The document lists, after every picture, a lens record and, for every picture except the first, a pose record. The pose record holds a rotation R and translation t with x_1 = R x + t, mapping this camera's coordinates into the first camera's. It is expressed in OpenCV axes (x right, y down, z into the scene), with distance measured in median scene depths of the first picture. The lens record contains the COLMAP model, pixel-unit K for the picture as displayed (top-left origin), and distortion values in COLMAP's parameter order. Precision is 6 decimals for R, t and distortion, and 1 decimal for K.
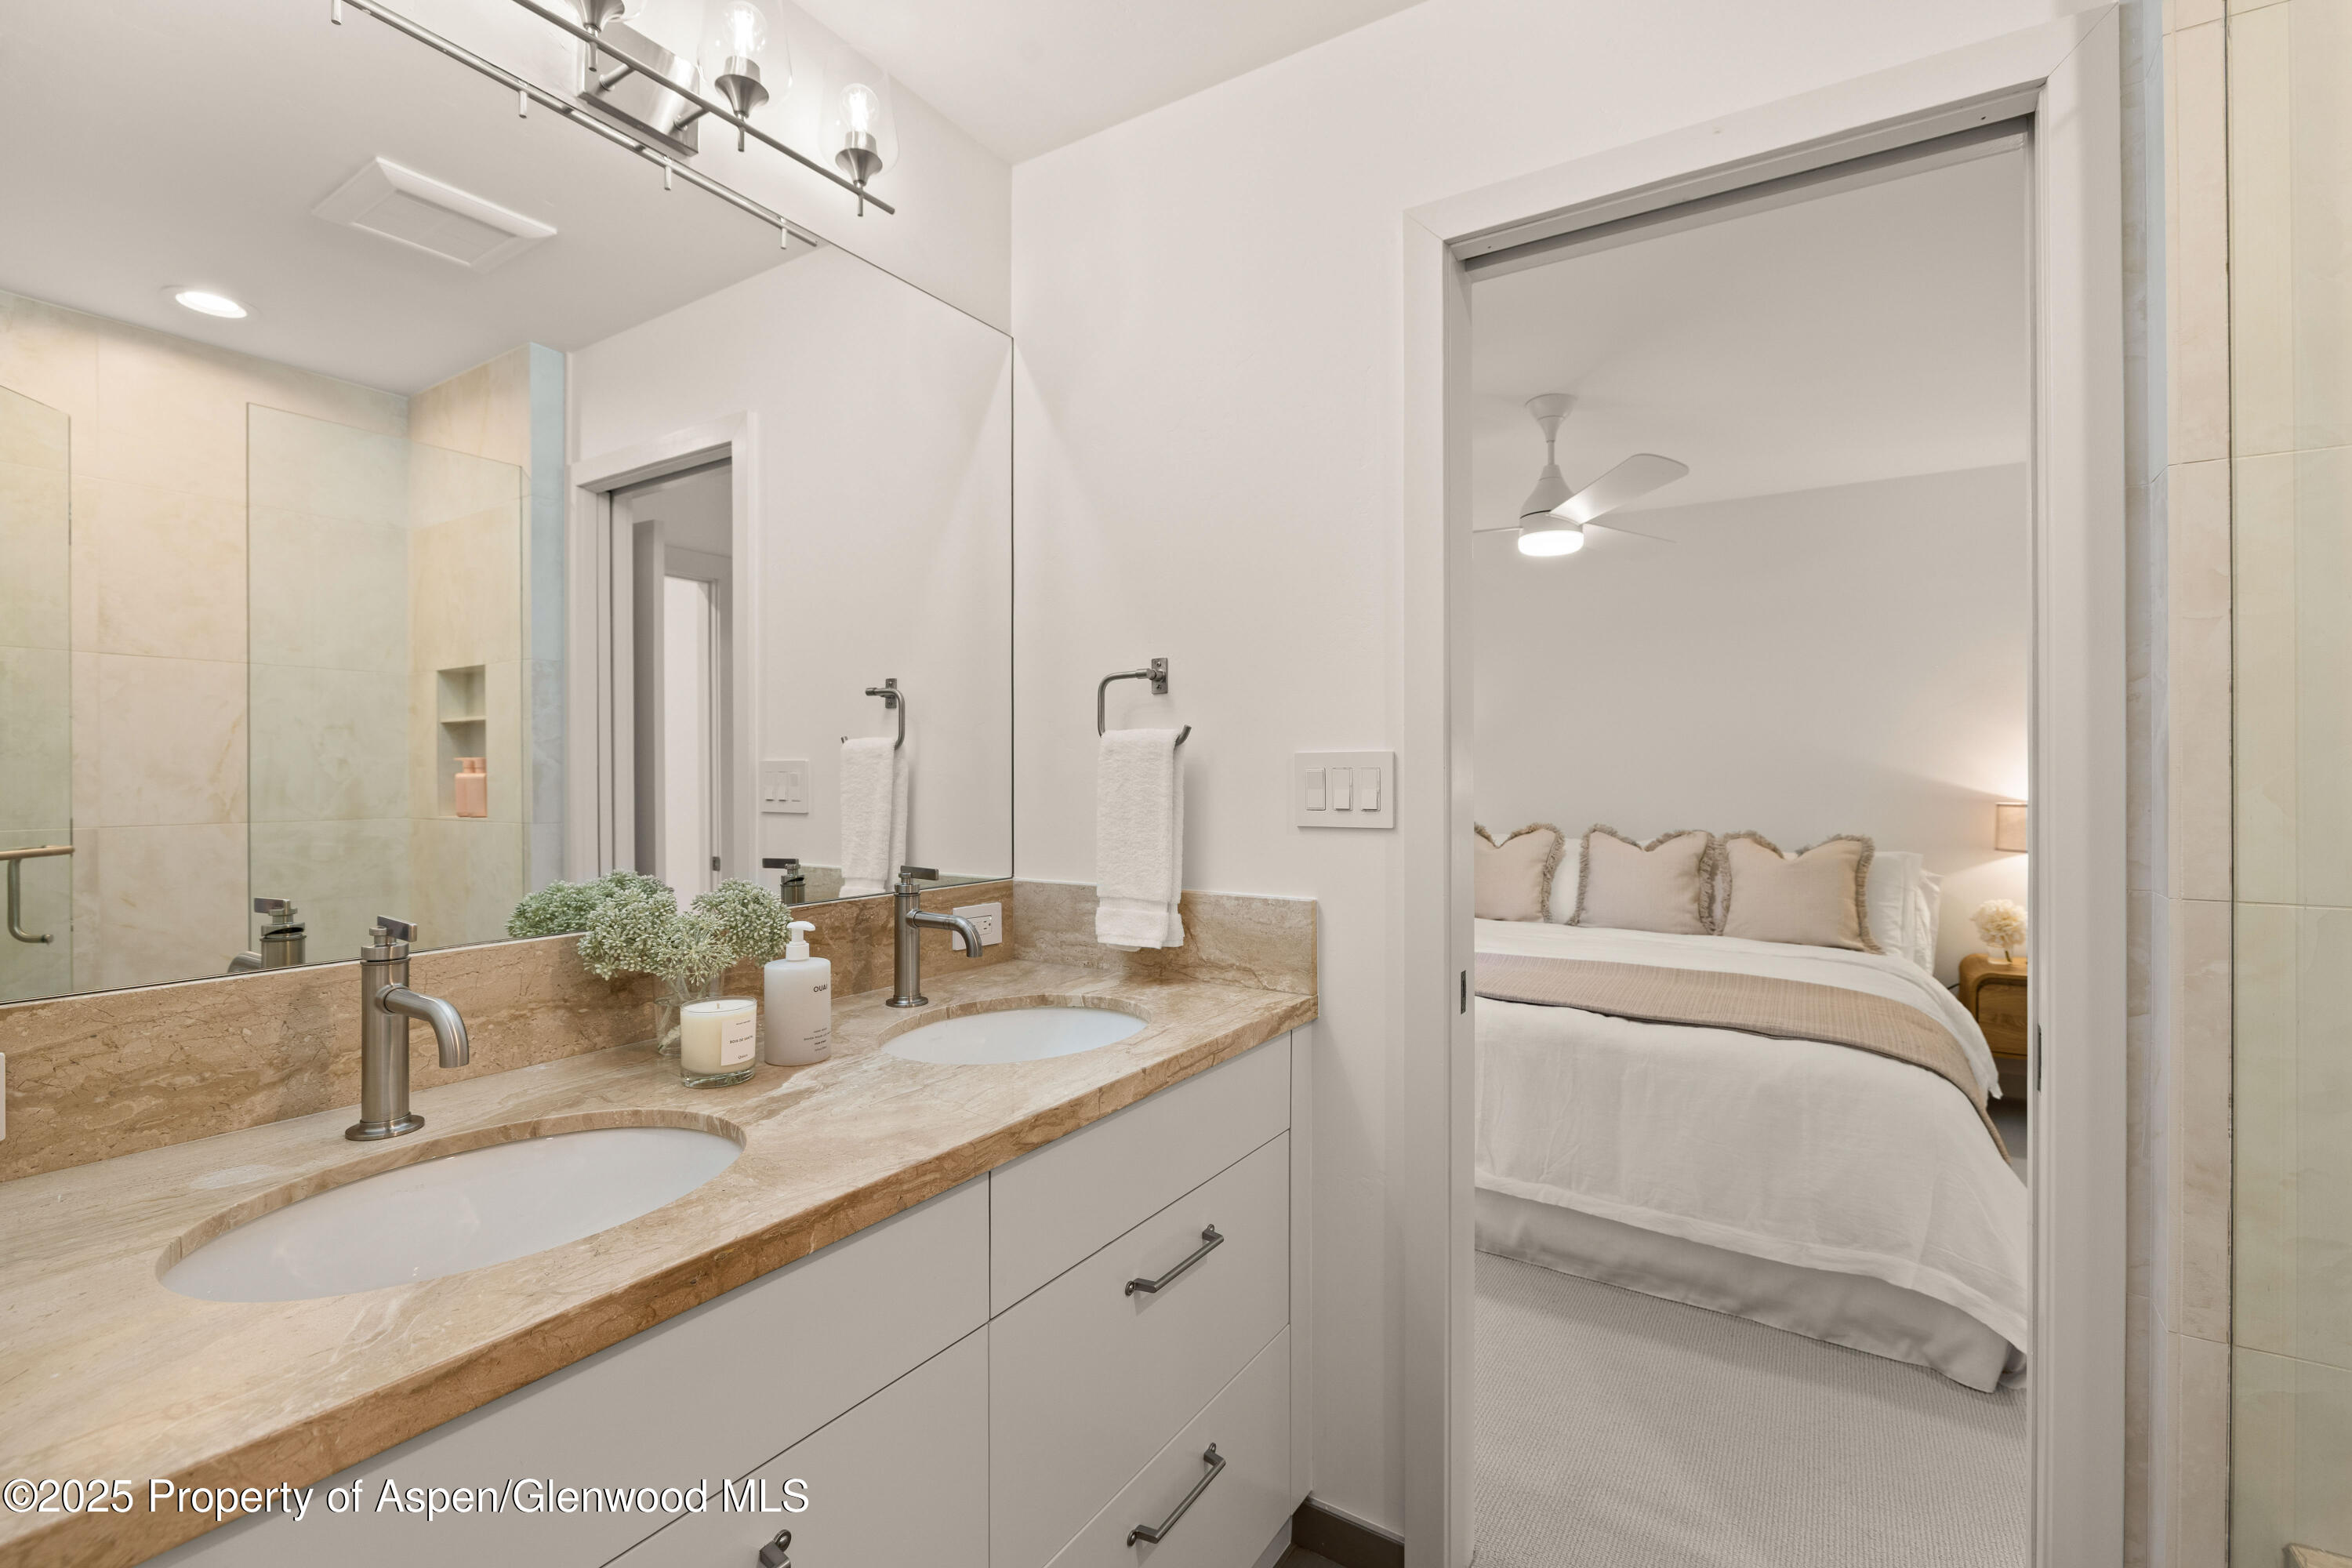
lens RADIAL K [[1043.3, 0, 1183.8], [0, 1043.3, 772.1], [0, 0, 1]] dist [-0.011542, 0.002128]
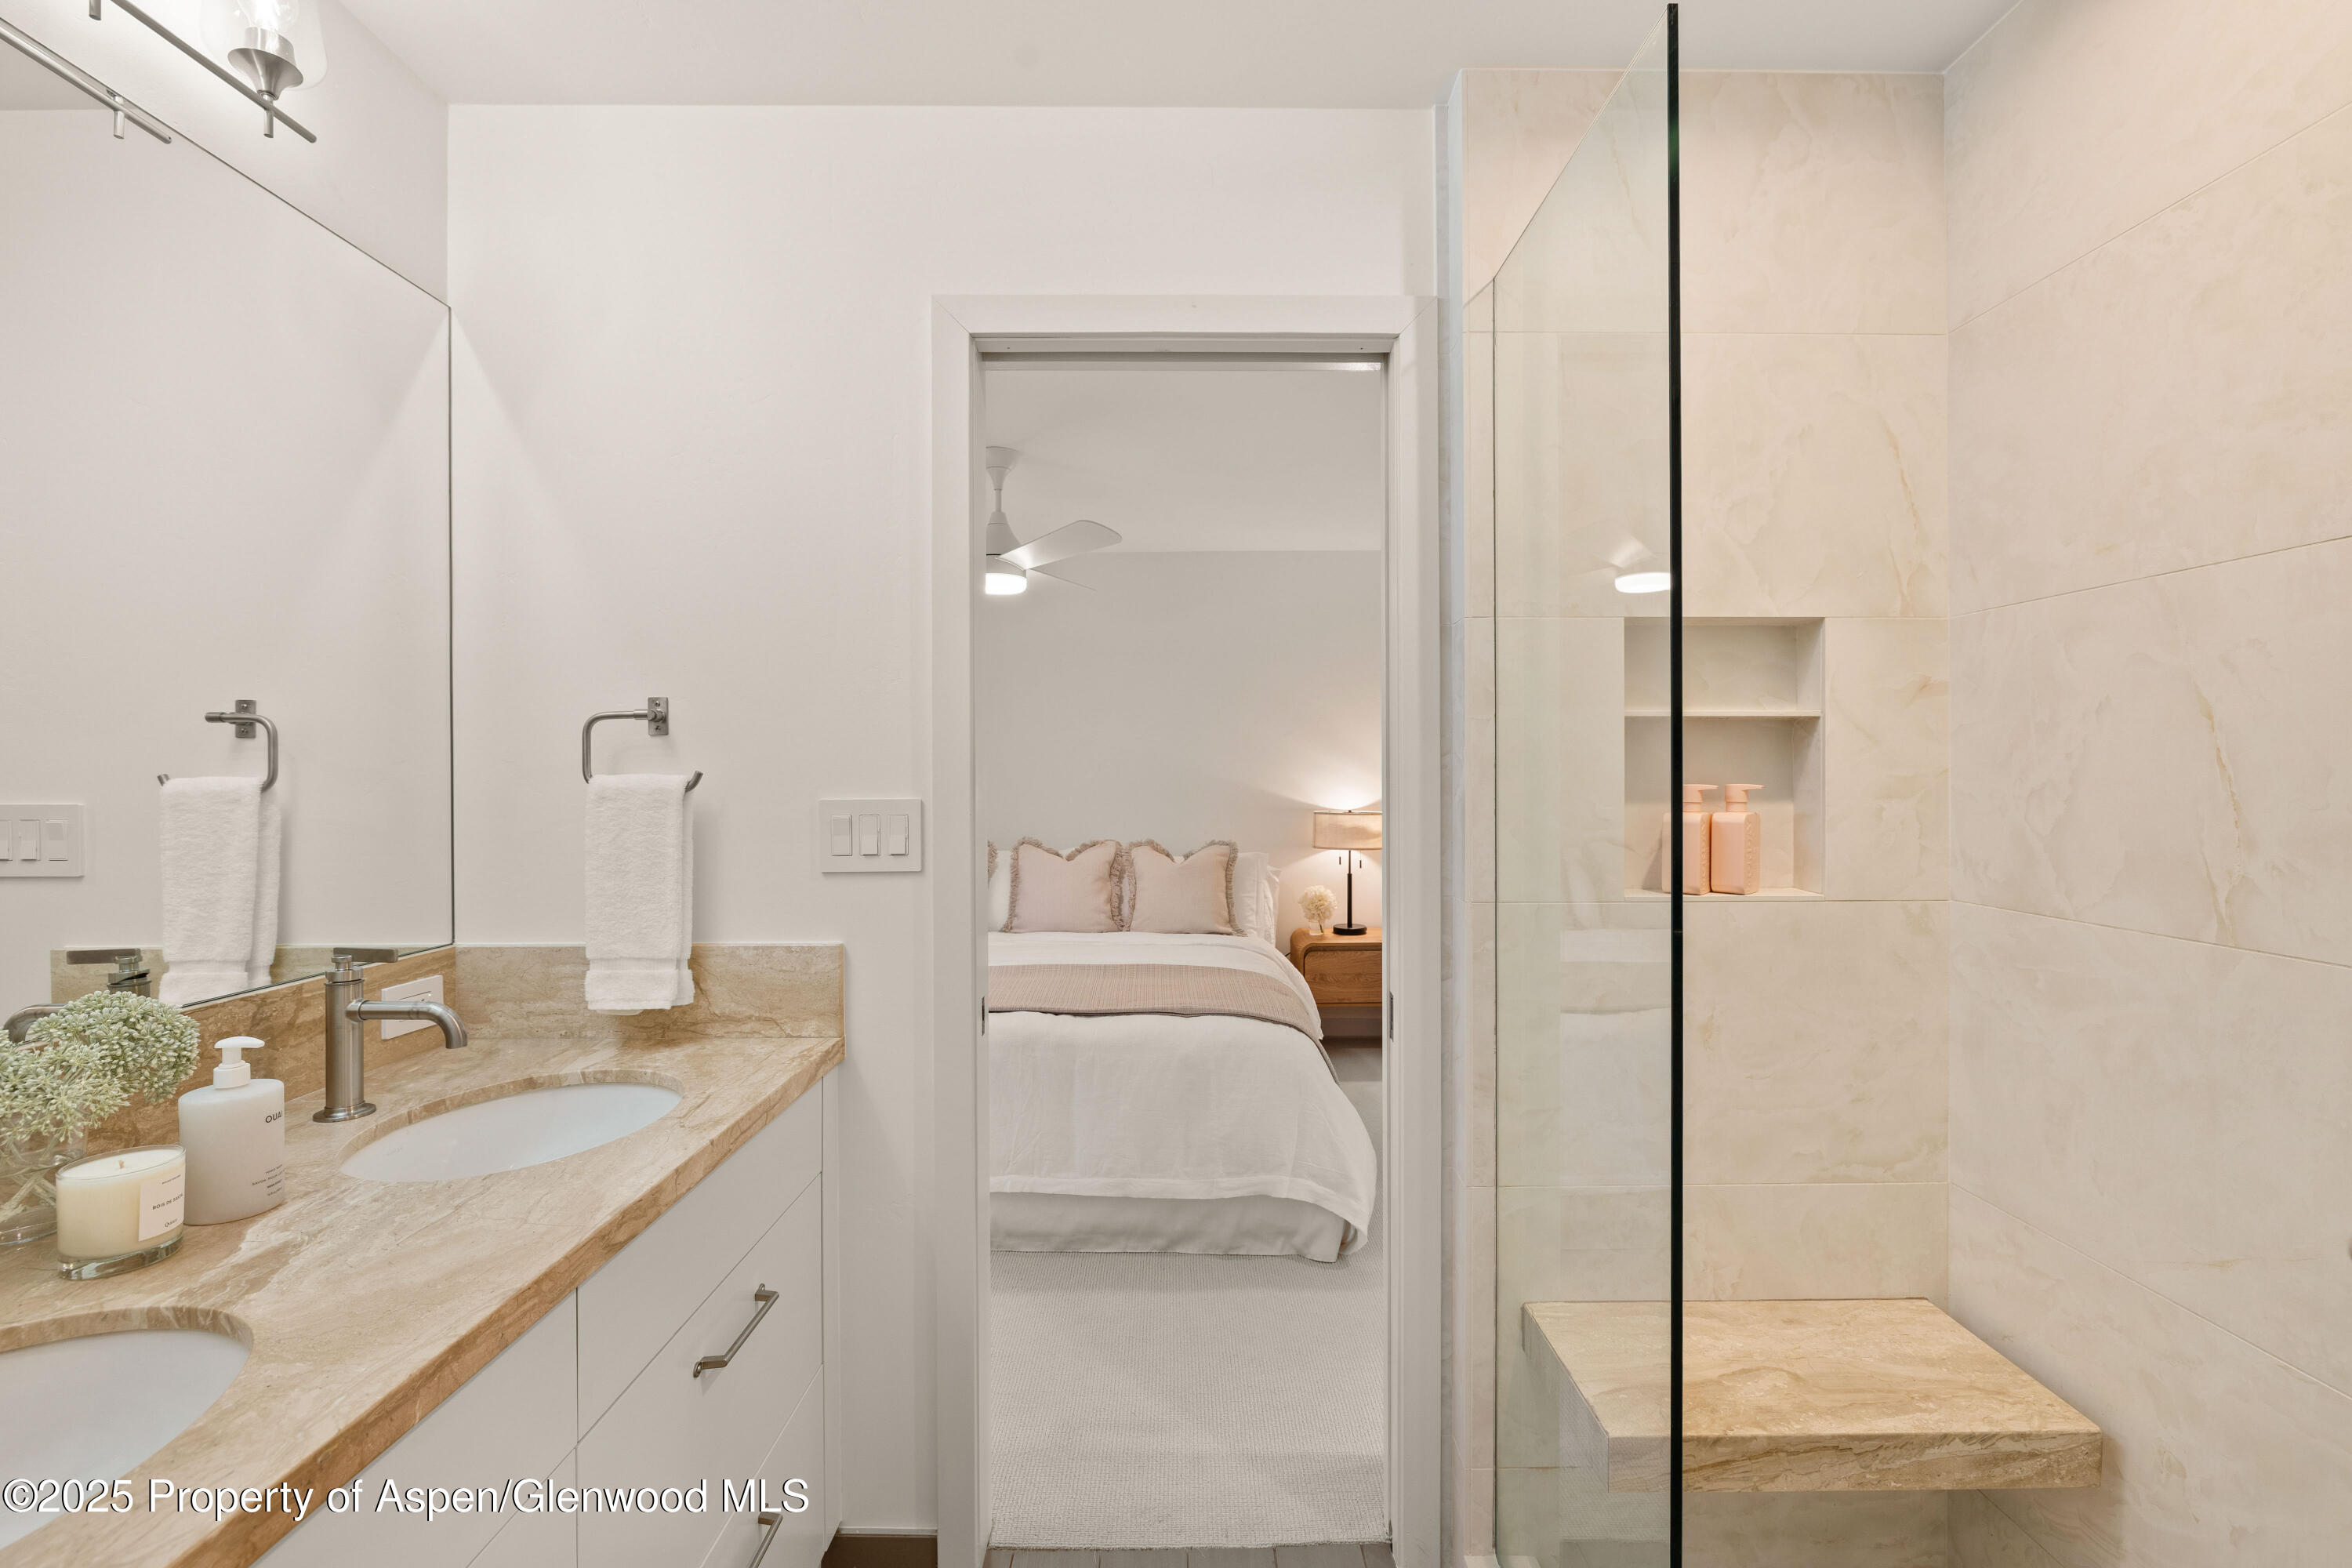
lens RADIAL K [[1043.3, 0, 1191.5], [0, 1043.3, 777.7], [0, 0, 1]] dist [-0.011542, 0.002128]
pose [[0.840704, -0.003236, 0.541485, -0.125950], [0.002089, 0.999994, 0.002733, -0.038463], [-0.541490, -0.001166, 0.840706, -0.040957]]
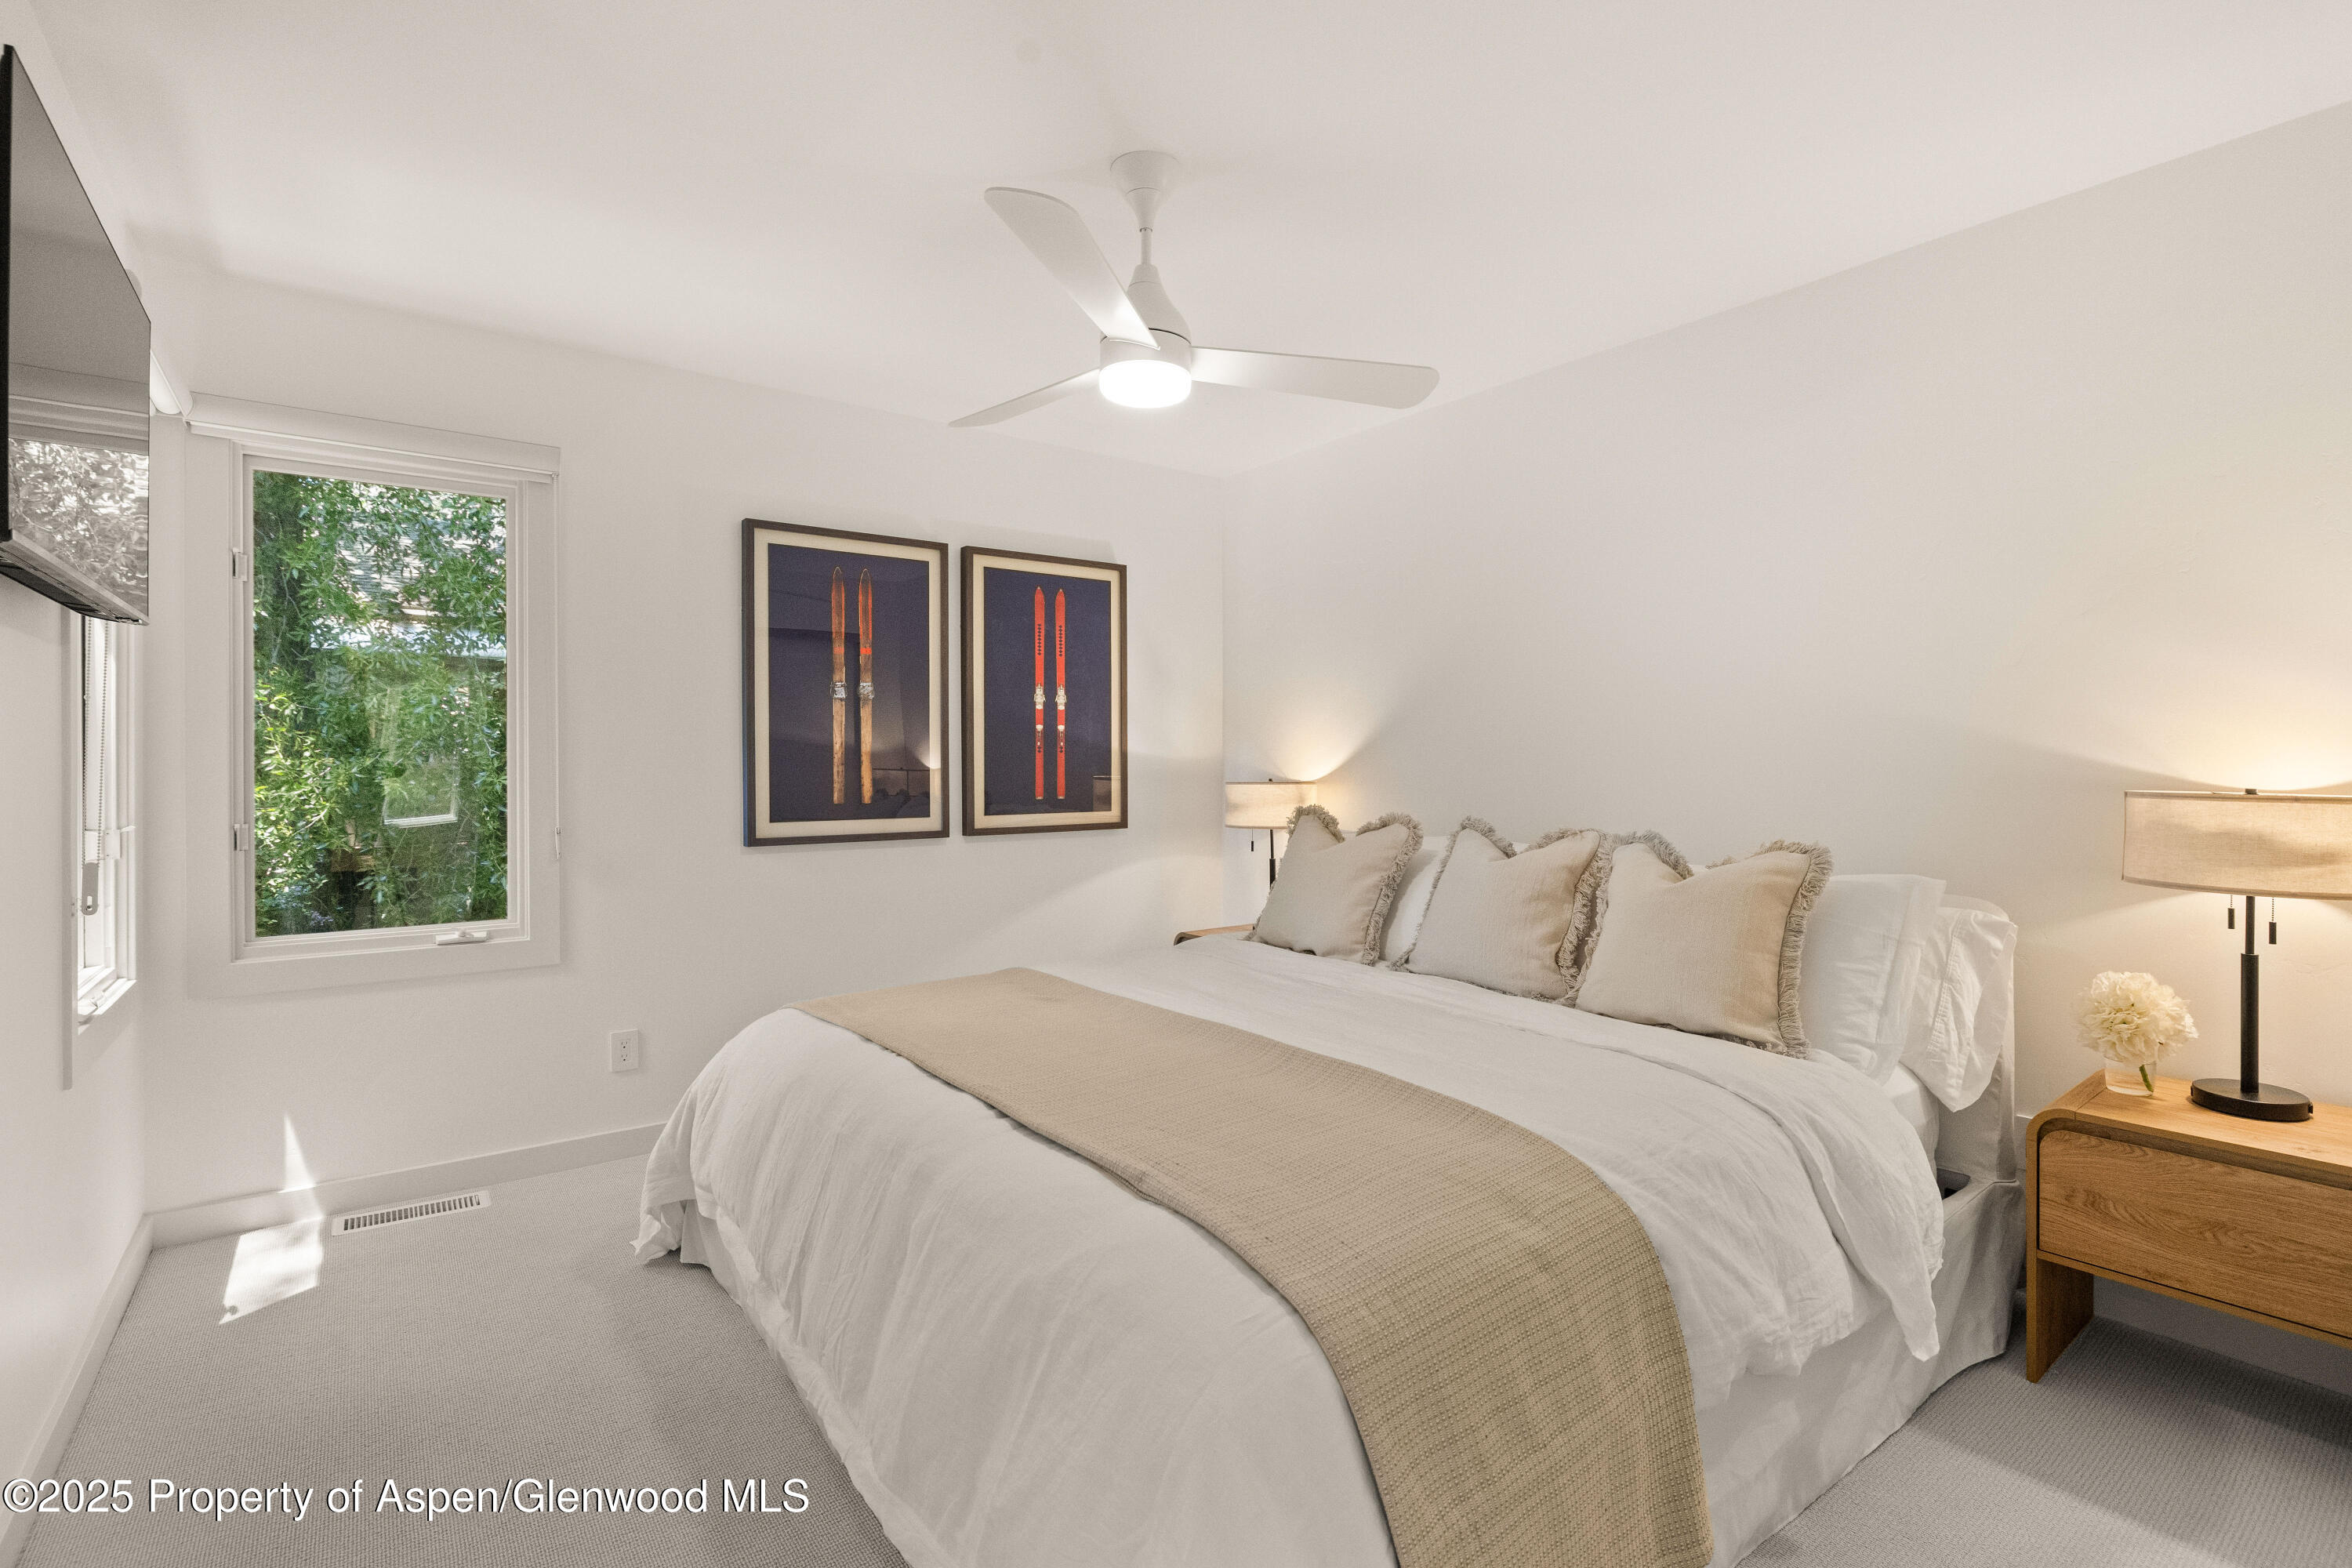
lens RADIAL K [[1111.1, 0, 1175.9], [0, 1111.1, 771.5], [0, 0, 1]] dist [-0.014790, -0.000603]
pose [[0.930371, 0.003511, -0.366604, 1.225417], [0.000972, 0.999927, 0.012041, 0.030287], [0.366619, -0.011559, 0.930299, 0.686347]]
